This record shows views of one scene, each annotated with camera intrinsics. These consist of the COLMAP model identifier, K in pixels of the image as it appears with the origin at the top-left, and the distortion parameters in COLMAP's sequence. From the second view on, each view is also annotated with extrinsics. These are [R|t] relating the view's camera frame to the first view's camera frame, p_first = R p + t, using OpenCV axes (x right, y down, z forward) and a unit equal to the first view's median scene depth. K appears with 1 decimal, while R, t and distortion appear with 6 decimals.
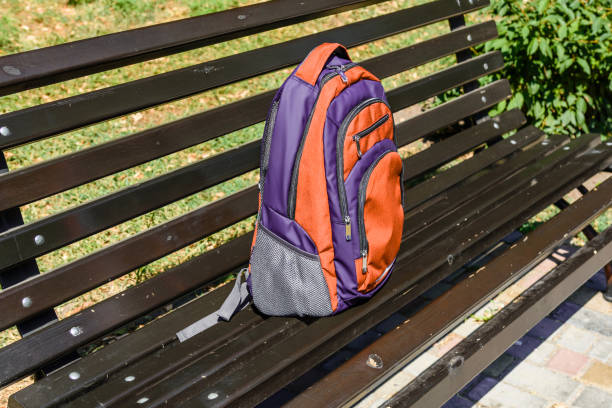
lens RADIAL K [[1004.5, 0, 310.4], [0, 1004.5, 209.7], [0, 0, 1]] dist [-0.024195, 0.000000]
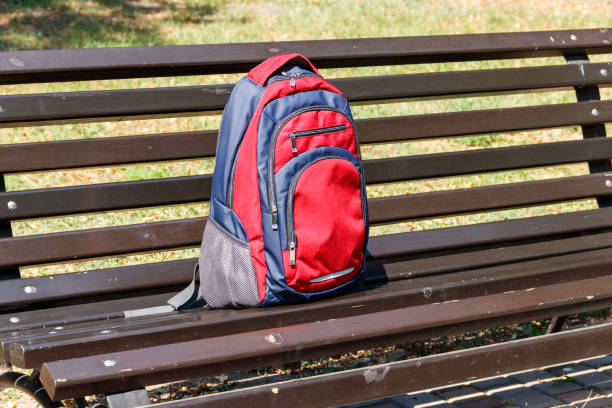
lens RADIAL K [[1622.8, 0, 305.3], [0, 1622.8, 206.0], [0, 0, 1]] dist [-0.058294, 0.000000]
pose [[0.940559, 0.061967, -0.333931, 0.626729], [-0.128249, 0.975223, -0.180258, 0.305163], [0.314487, 0.212370, 0.925201, -0.565585]]
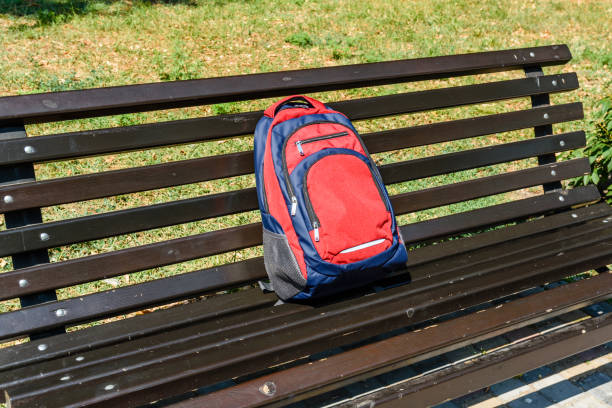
lens RADIAL K [[796.8, 0, 314.6], [0, 796.8, 210.7], [0, 0, 1]] dist [-0.005015, 0.000000]
pose [[0.927445, 0.146520, -0.344060, 0.378432], [-0.151621, 0.988363, 0.012192, -0.064718], [0.341842, 0.040860, 0.938869, 0.154926]]
